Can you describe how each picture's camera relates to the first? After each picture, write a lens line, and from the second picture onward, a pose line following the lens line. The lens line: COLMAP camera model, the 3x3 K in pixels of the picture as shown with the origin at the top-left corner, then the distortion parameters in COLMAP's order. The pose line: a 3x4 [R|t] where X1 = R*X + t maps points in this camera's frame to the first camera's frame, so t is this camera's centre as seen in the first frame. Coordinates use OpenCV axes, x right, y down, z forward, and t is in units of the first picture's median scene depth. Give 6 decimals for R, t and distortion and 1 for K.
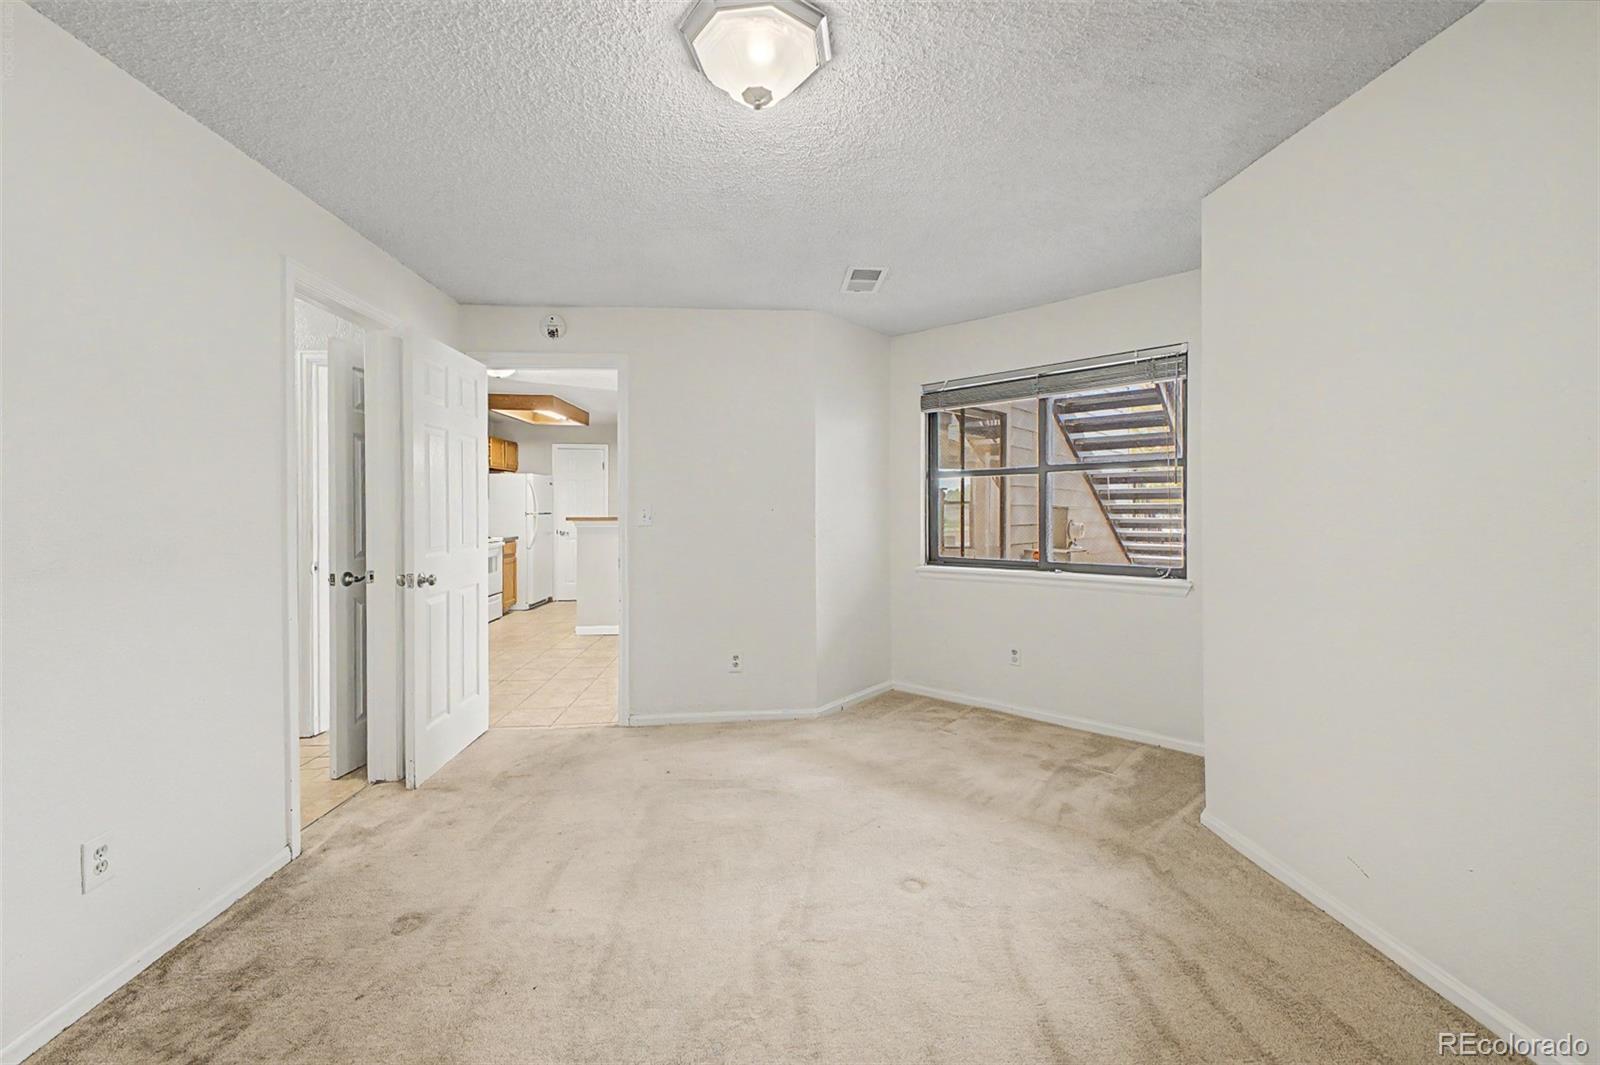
lens RADIAL K [[639.9, 0, 823.1], [0, 639.9, 509.4], [0, 0, 1]] dist [0.020574, -0.005361]
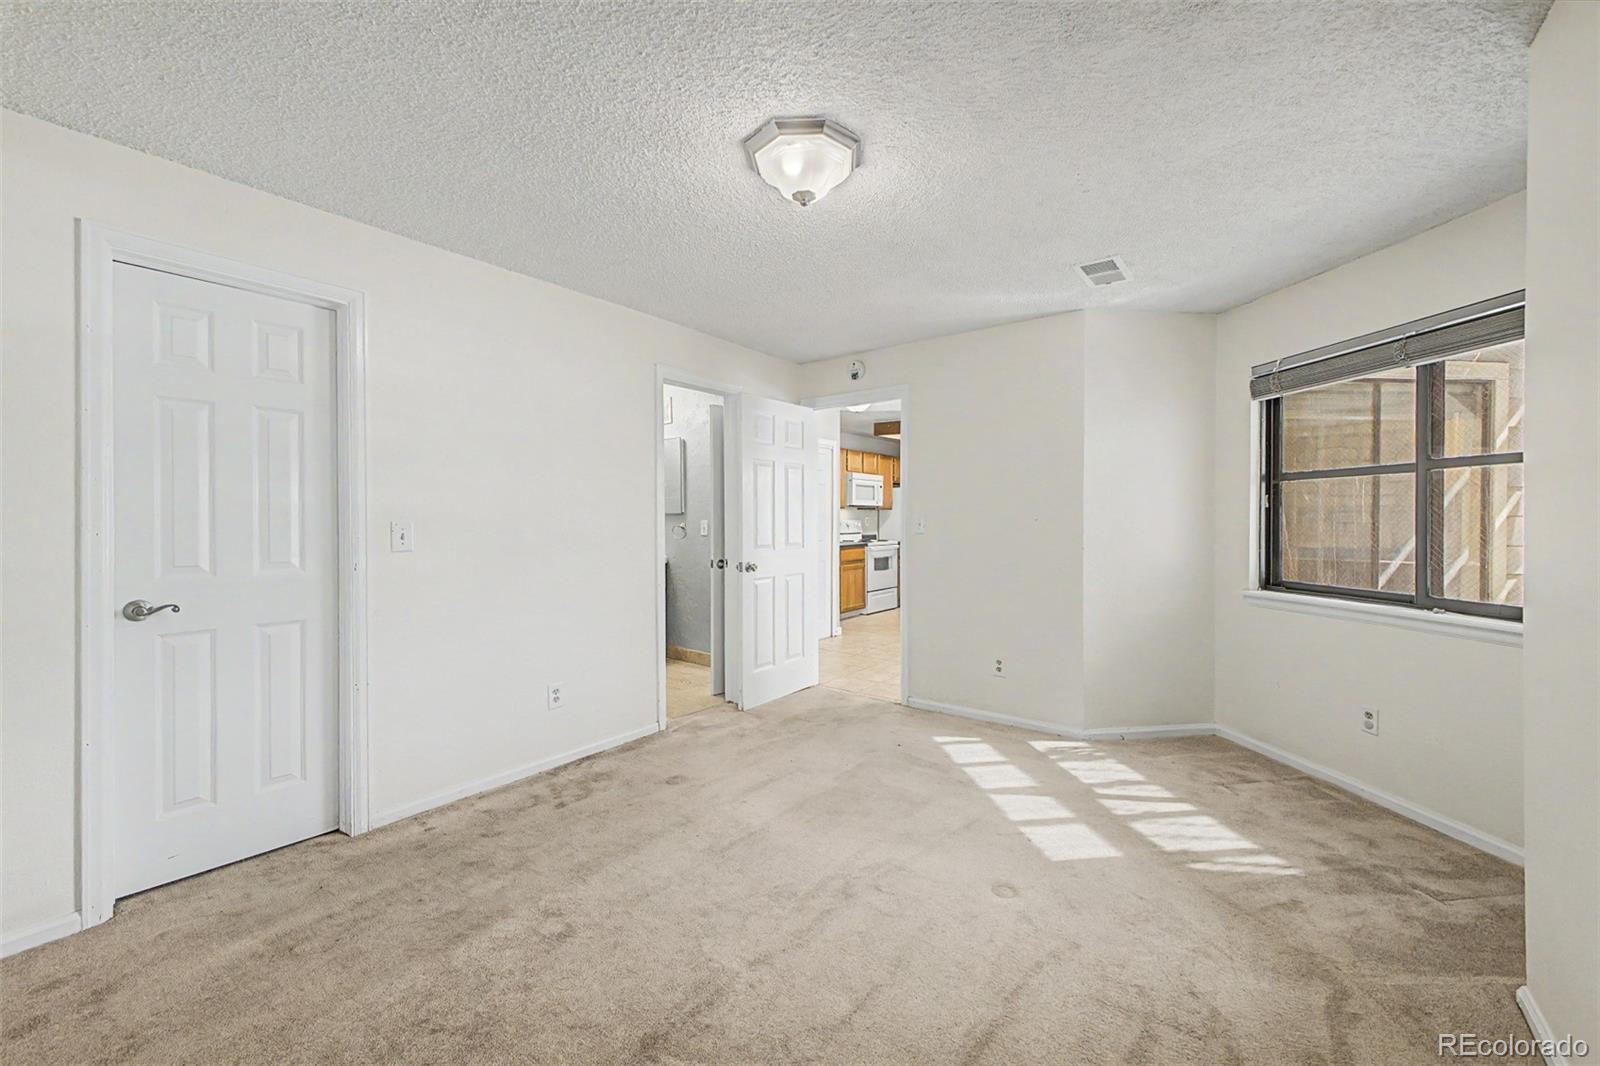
lens RADIAL K [[639.9, 0, 820.1], [0, 639.9, 521.7], [0, 0, 1]] dist [0.020574, -0.005361]
pose [[0.754678, 0.008866, -0.656035, 0.383522], [-0.004843, 0.999957, 0.007942, -0.003247], [0.656077, -0.002817, 0.754688, 0.029558]]
